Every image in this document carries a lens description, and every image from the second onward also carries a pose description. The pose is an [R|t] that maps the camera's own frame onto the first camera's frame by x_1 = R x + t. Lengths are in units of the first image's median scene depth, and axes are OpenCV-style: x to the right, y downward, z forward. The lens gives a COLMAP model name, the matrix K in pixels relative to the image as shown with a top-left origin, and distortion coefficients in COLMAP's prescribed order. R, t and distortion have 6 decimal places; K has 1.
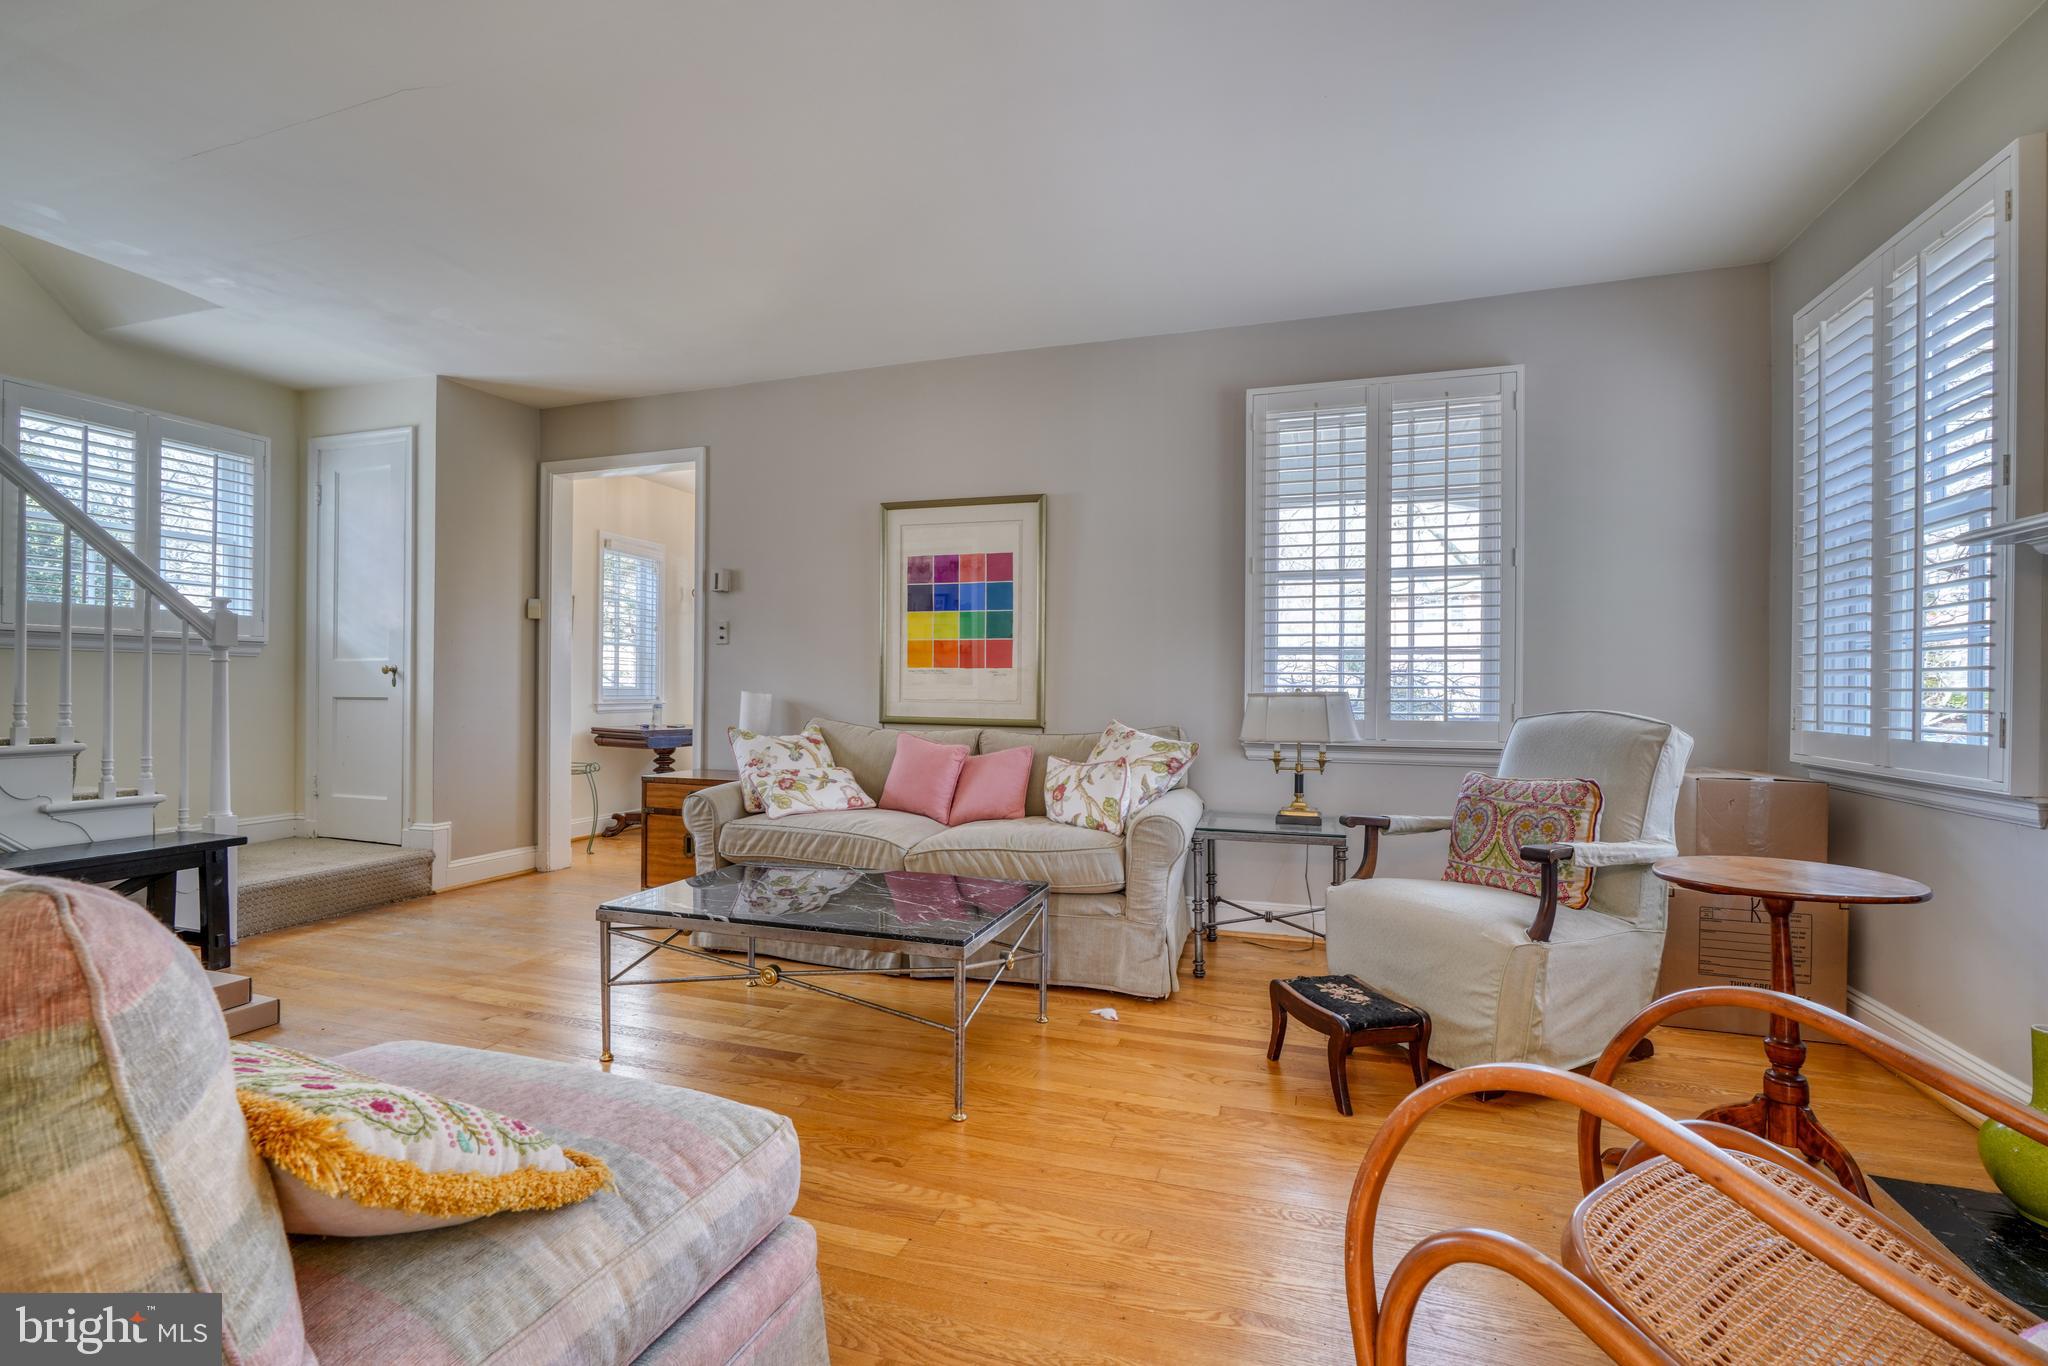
lens RADIAL K [[941.1, 0, 1024.0], [0, 941.1, 683.0], [0, 0, 1]] dist [0.003670, 0.000433]
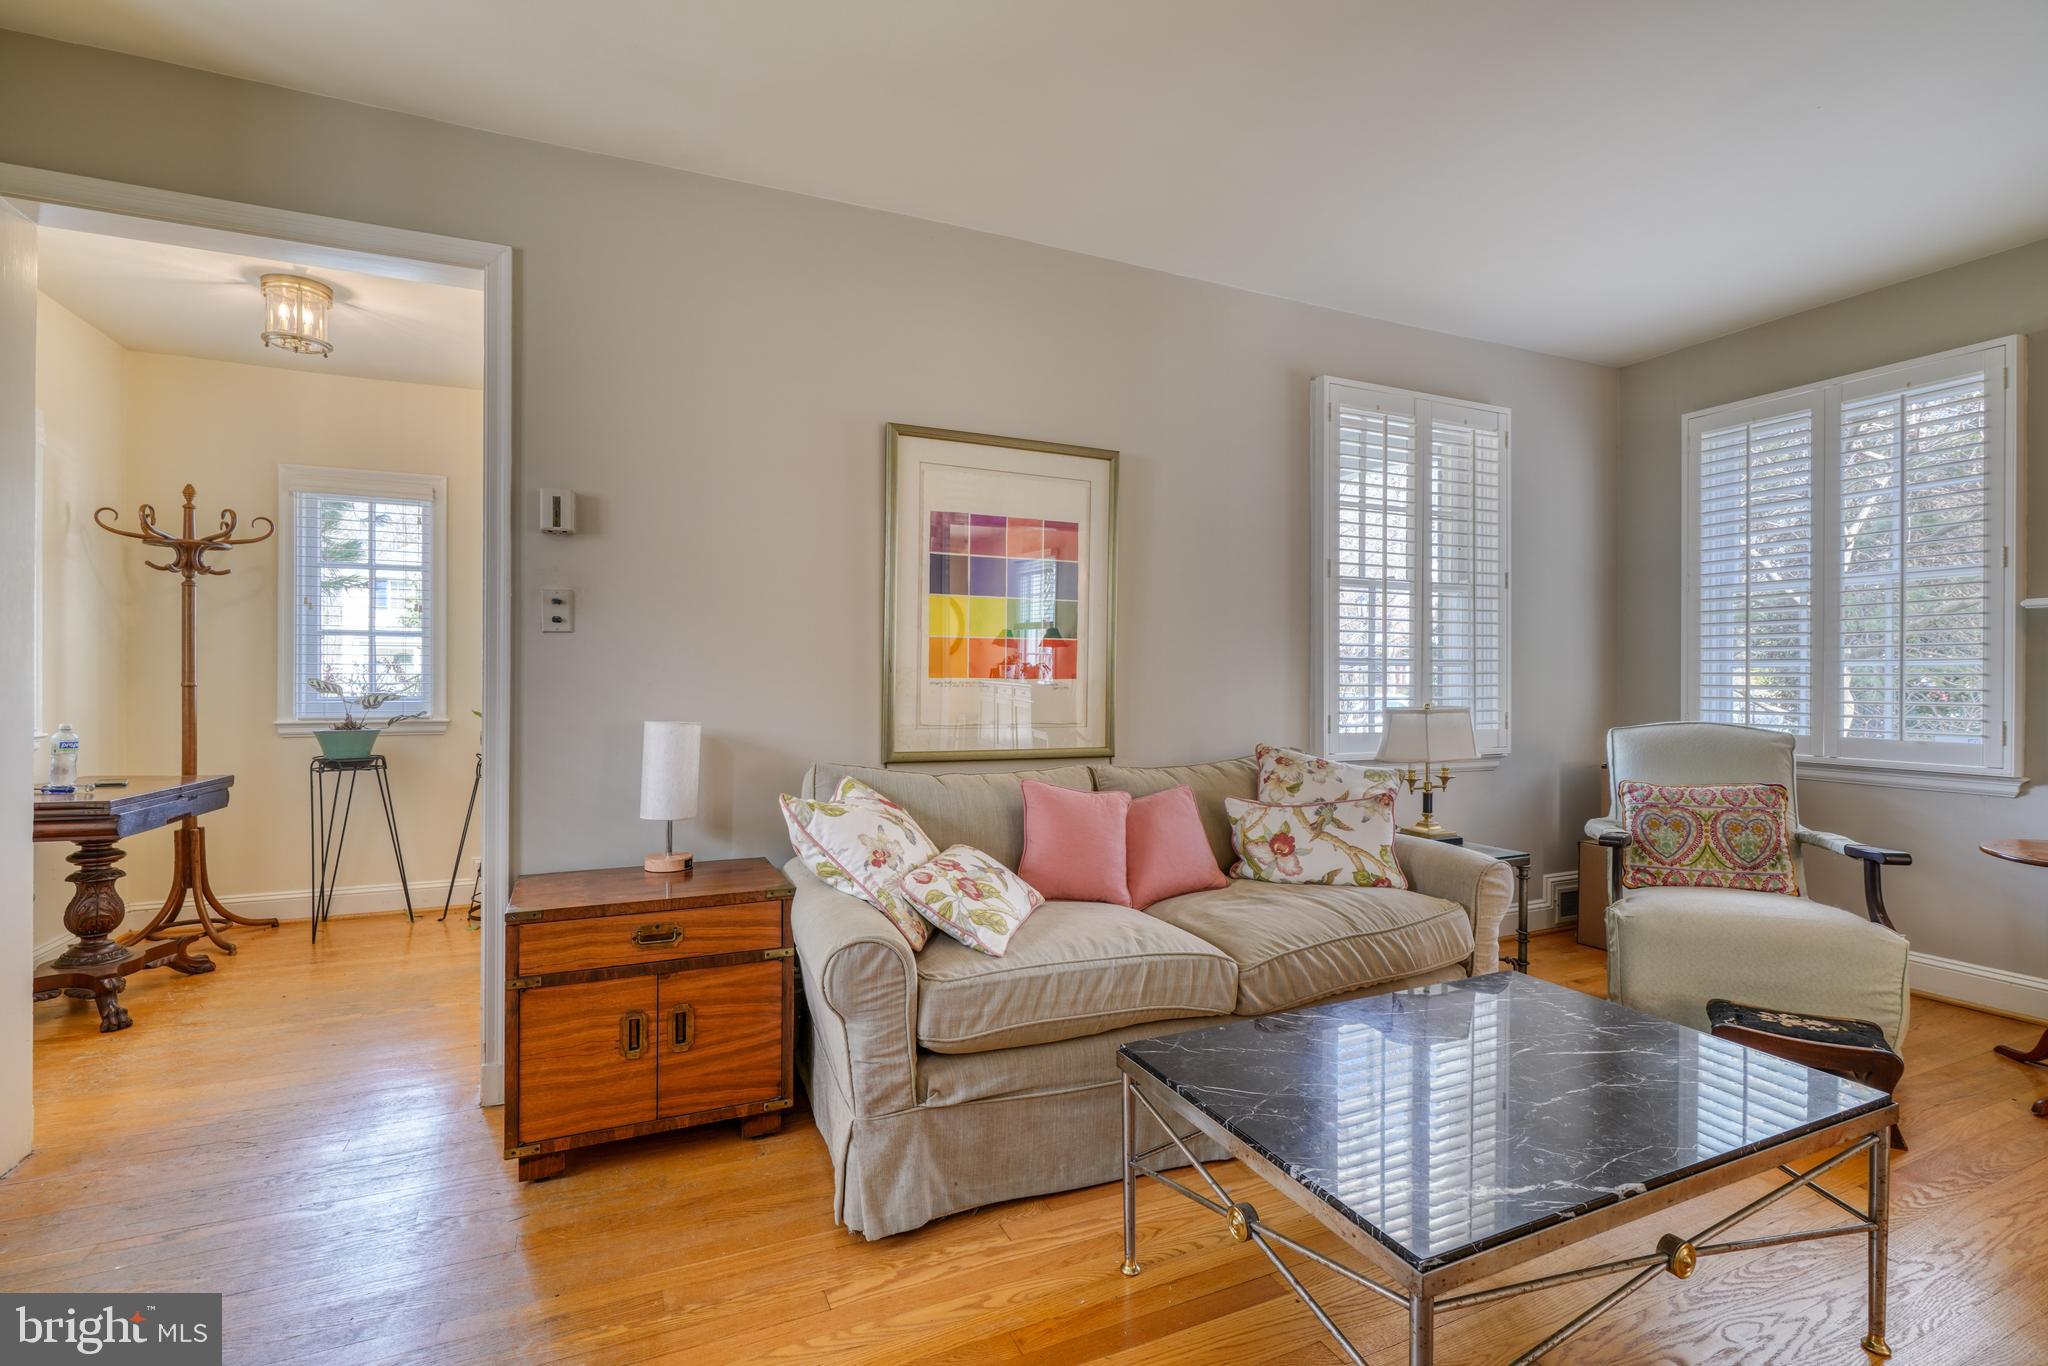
lens RADIAL K [[922.8, 0, 1024.5], [0, 922.8, 672.4], [0, 0, 1]] dist [-0.006764, 0.000311]
pose [[0.735642, -0.003361, 0.677362, -0.582701], [-0.002712, 0.999965, 0.007908, -0.028858], [-0.677365, -0.007654, 0.735607, 0.536945]]
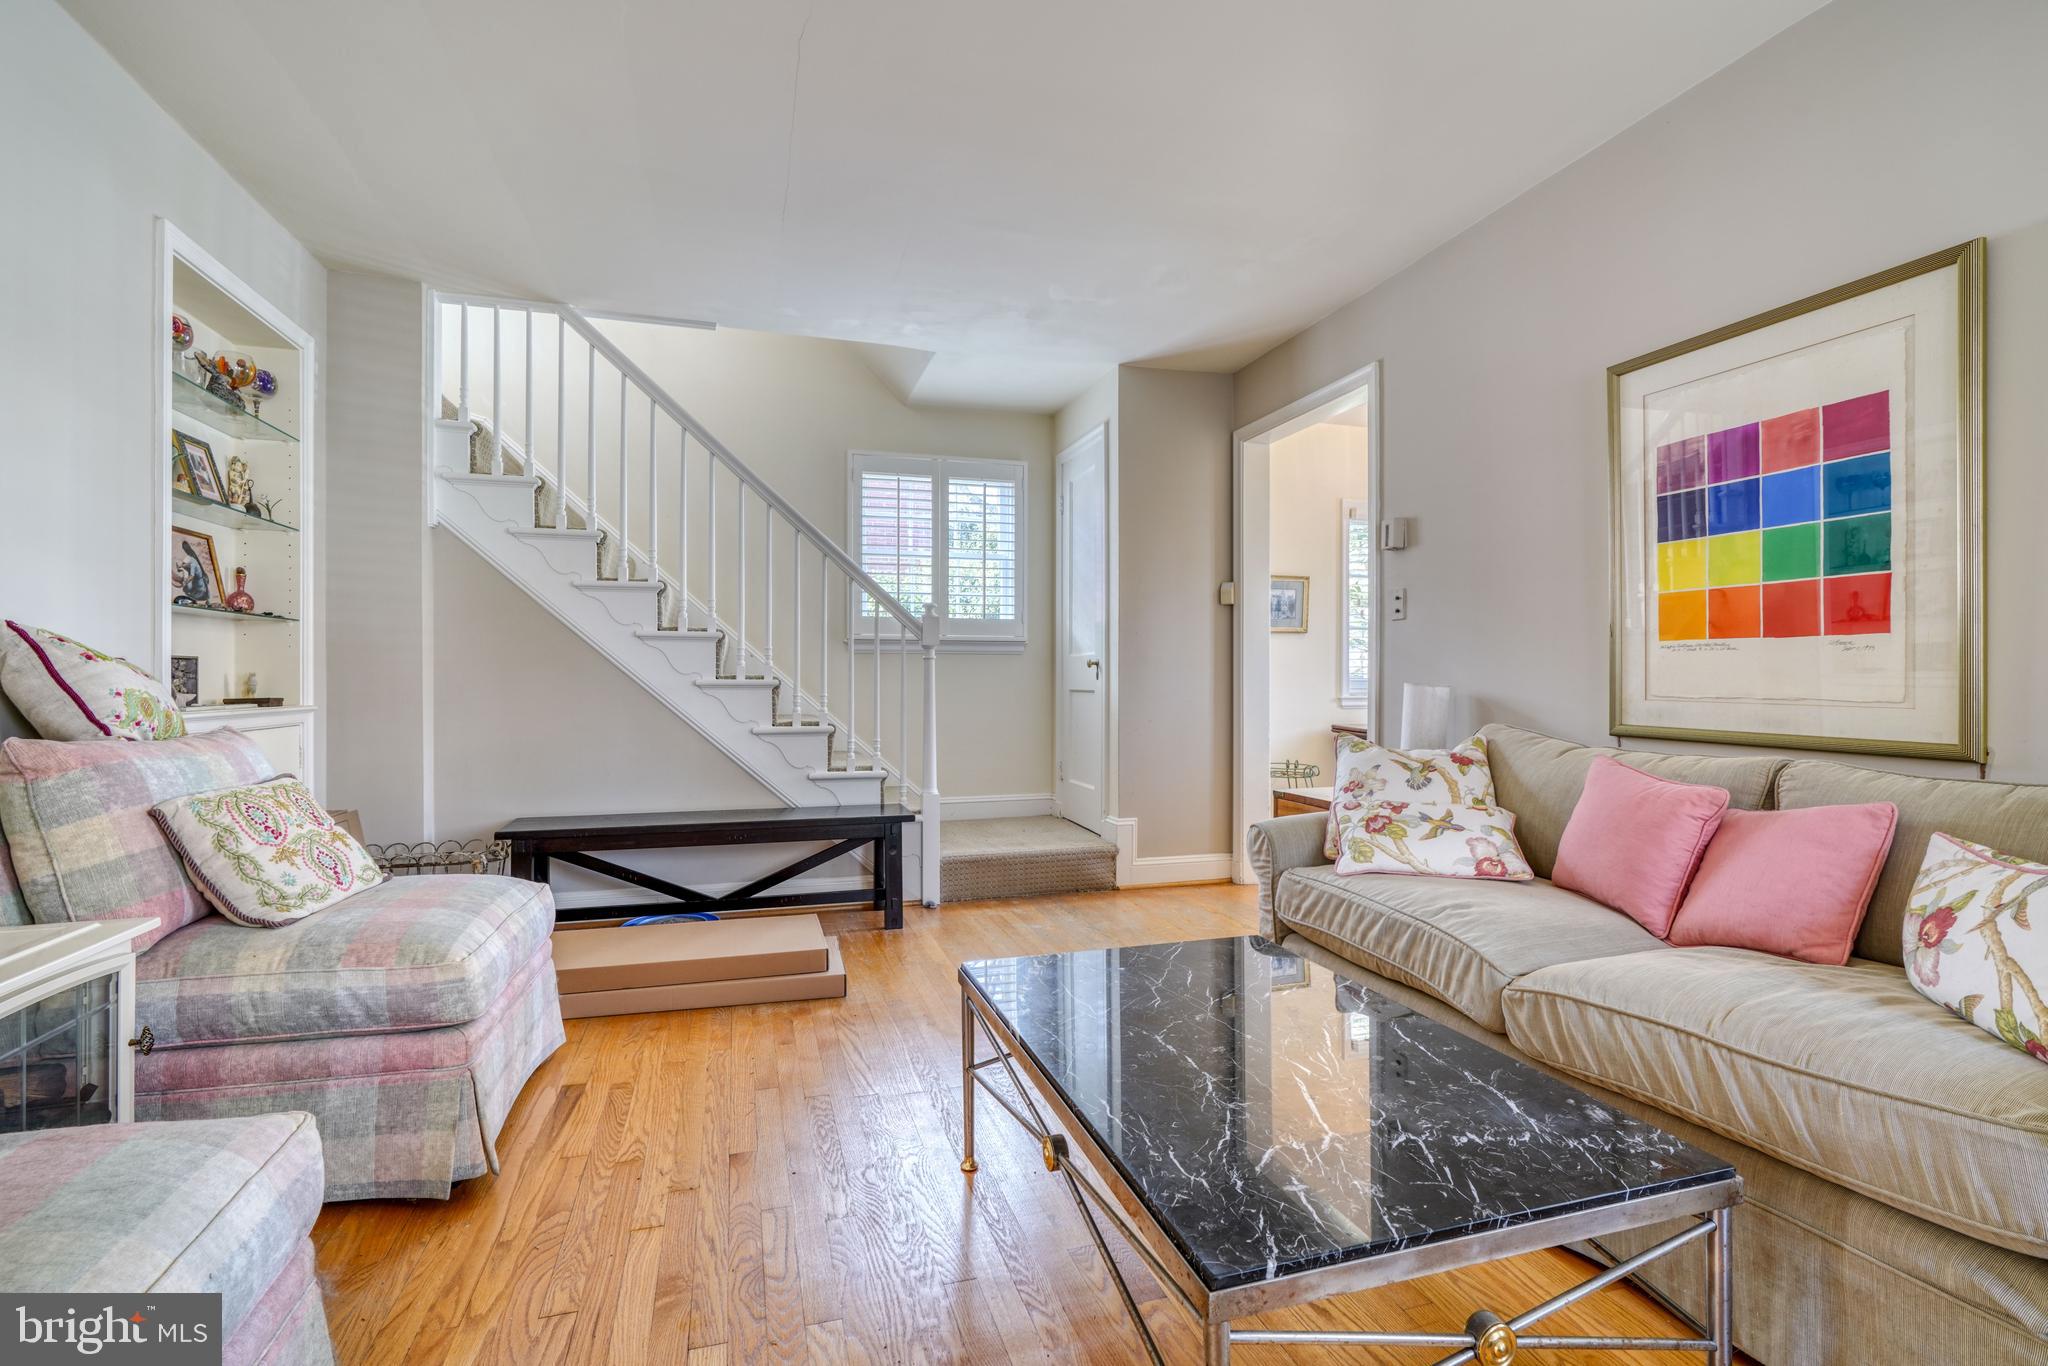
lens RADIAL K [[934.9, 0, 1022.2], [0, 934.9, 673.7], [0, 0, 1]] dist [0.004717, 0.001447]
pose [[0.579650, -0.011278, -0.814788, 0.131821], [0.010261, 0.999926, -0.006541, 0.003662], [0.814801, -0.004569, 0.579723, 0.400711]]
